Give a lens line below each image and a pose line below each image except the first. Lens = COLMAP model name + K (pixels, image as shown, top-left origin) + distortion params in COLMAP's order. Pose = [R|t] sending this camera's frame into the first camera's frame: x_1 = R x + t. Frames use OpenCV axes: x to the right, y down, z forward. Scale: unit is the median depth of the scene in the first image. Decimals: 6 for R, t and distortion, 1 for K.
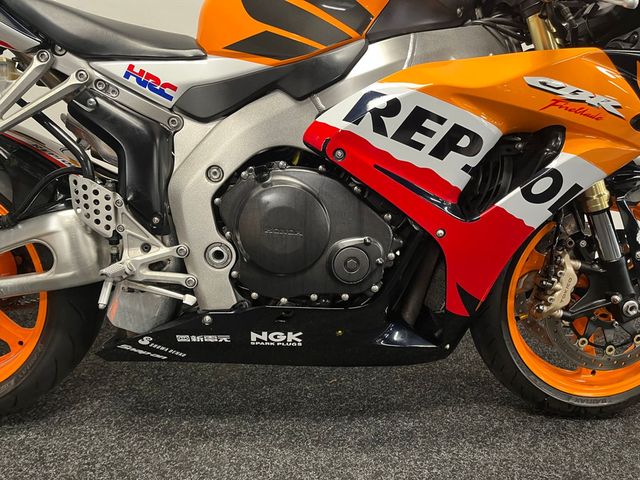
lens RADIAL K [[486.5, 0, 323.0], [0, 486.5, 245.0], [0, 0, 1]] dist [0.086846, -0.124485]
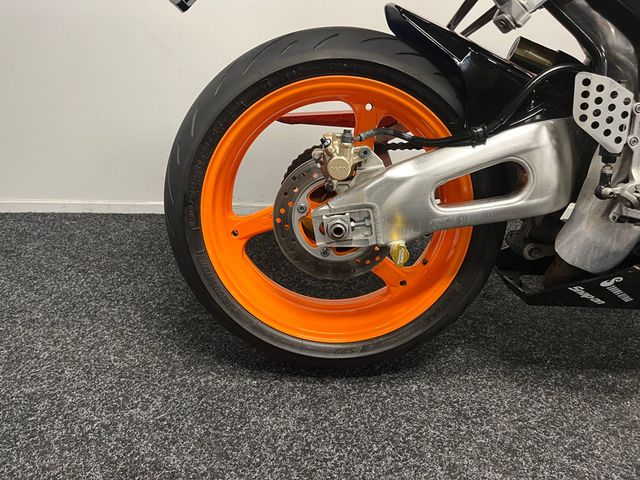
lens RADIAL K [[486.5, 0, 318.7], [0, 486.5, 244.6], [0, 0, 1]] dist [0.086846, -0.124485]
pose [[0.997949, 0.008565, -0.063435, -0.857132], [-0.002386, 0.995297, 0.096846, 0.055772], [0.063966, -0.096496, 0.993276, 0.154535]]
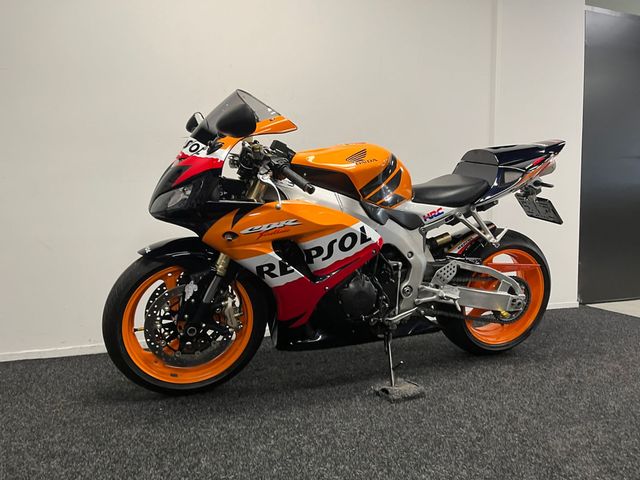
lens RADIAL K [[486.5, 0, 327.8], [0, 486.5, 237.1], [0, 0, 1]] dist [0.086846, -0.124485]
pose [[0.961159, -0.056598, 0.270130, -0.753369], [0.126128, 0.960643, -0.247503, 0.346568], [-0.245490, 0.271960, 0.930469, -0.973558]]
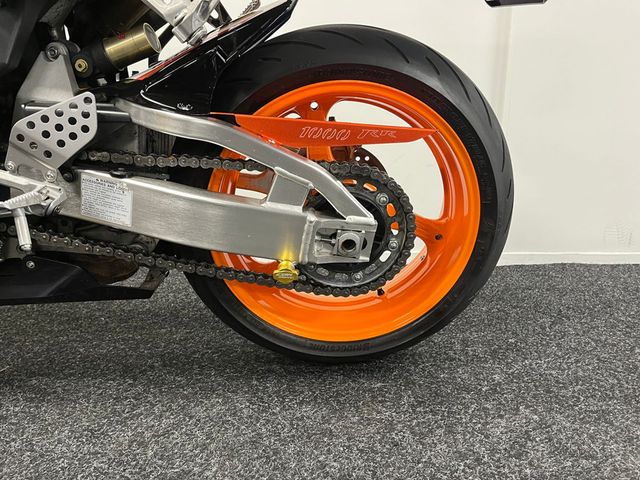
lens RADIAL K [[486.5, 0, 326.2], [0, 486.5, 242.6], [0, 0, 1]] dist [0.086846, -0.124485]
pose [[0.998415, -0.018349, -0.053211, 0.839721], [0.012477, 0.994000, -0.108662, 0.263856], [0.054886, 0.107825, 0.992654, 0.369813]]
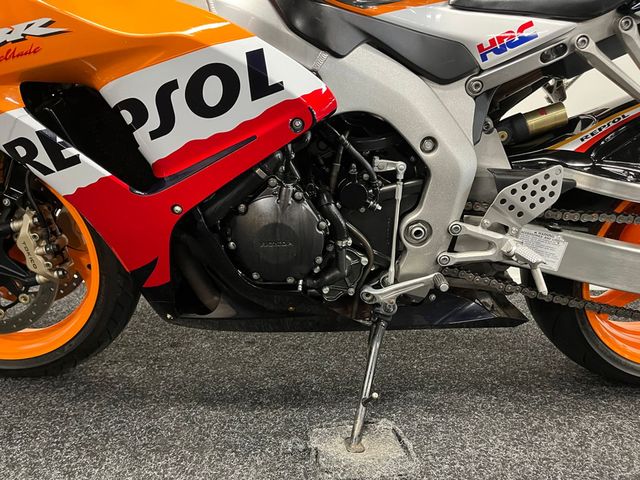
lens RADIAL K [[486.5, 0, 321.3], [0, 486.5, 243.2], [0, 0, 1]] dist [0.086846, -0.124485]
pose [[0.996034, -0.004307, -0.088871, 0.085027], [-0.006765, 0.992270, -0.123915, 0.214808], [0.088718, 0.124024, 0.988305, 0.134306]]
